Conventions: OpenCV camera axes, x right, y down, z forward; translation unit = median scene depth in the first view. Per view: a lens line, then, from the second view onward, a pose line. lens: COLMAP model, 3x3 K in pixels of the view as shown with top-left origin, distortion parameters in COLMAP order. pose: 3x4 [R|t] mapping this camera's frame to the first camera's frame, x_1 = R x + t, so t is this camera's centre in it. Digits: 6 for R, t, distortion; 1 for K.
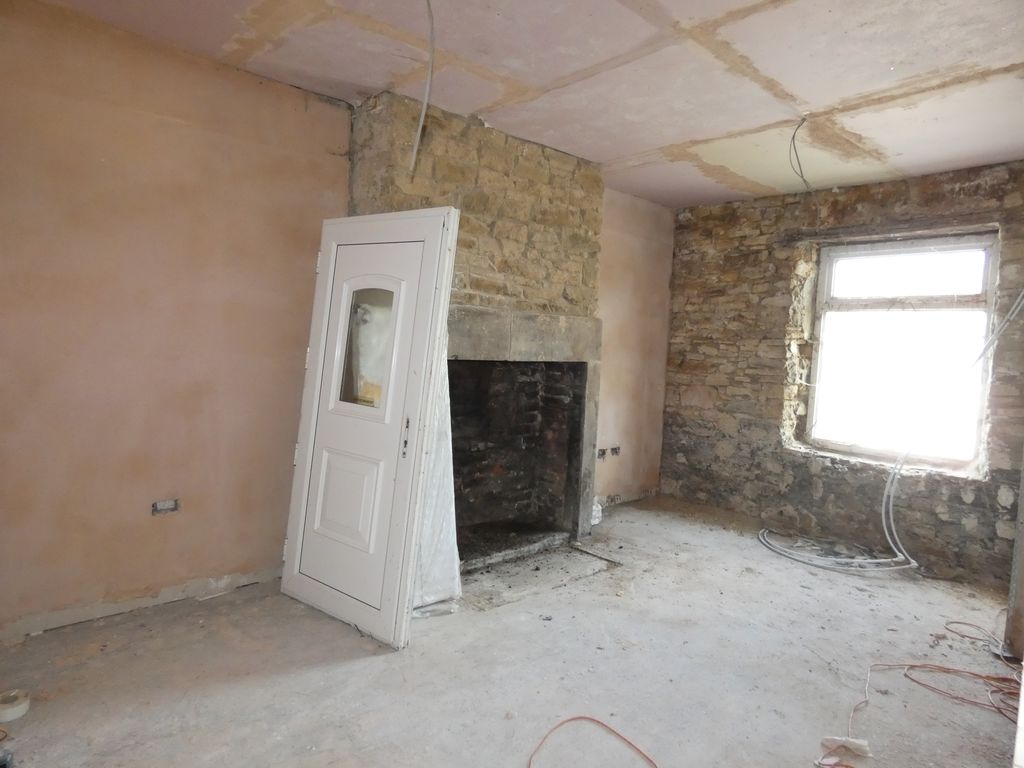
lens RADIAL K [[614.9, 0, 510.1], [0, 614.9, 384.0], [0, 0, 1]] dist [-0.004350, -0.000716]
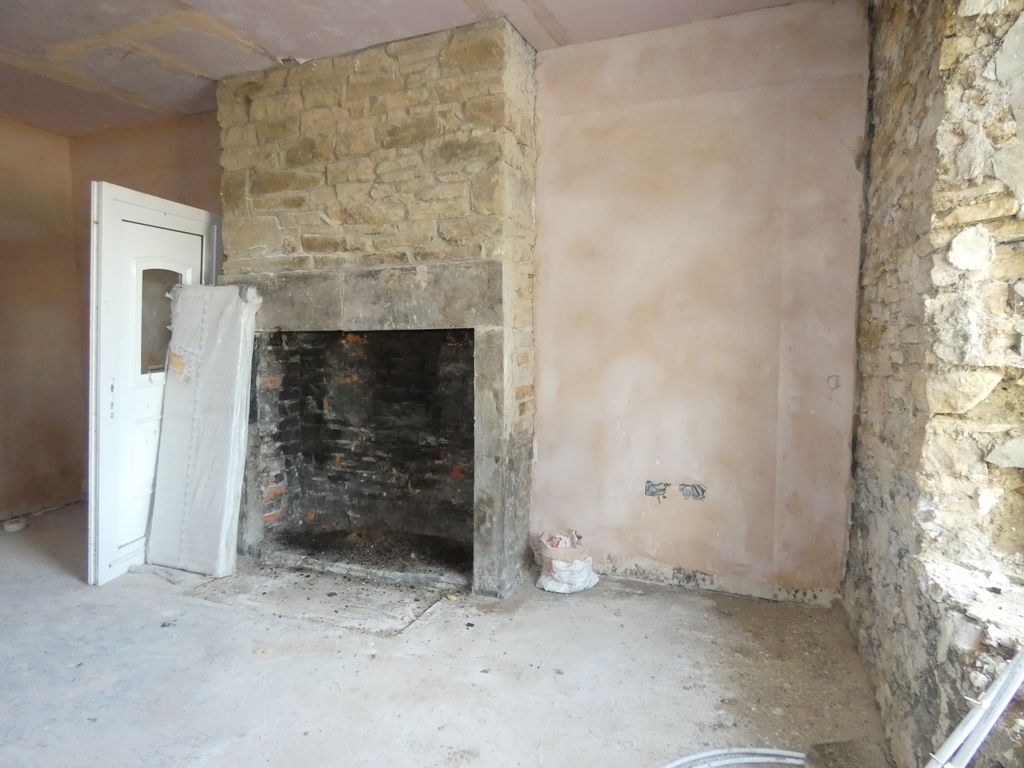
lens RADIAL K [[614.9, 0, 510.8], [0, 614.9, 384.0], [0, 0, 1]] dist [-0.004350, -0.000716]
pose [[0.439938, 0.021278, -0.897776, 0.770019], [-0.035263, 0.999358, 0.006405, 0.018536], [0.897335, 0.028841, 0.440406, 0.779747]]
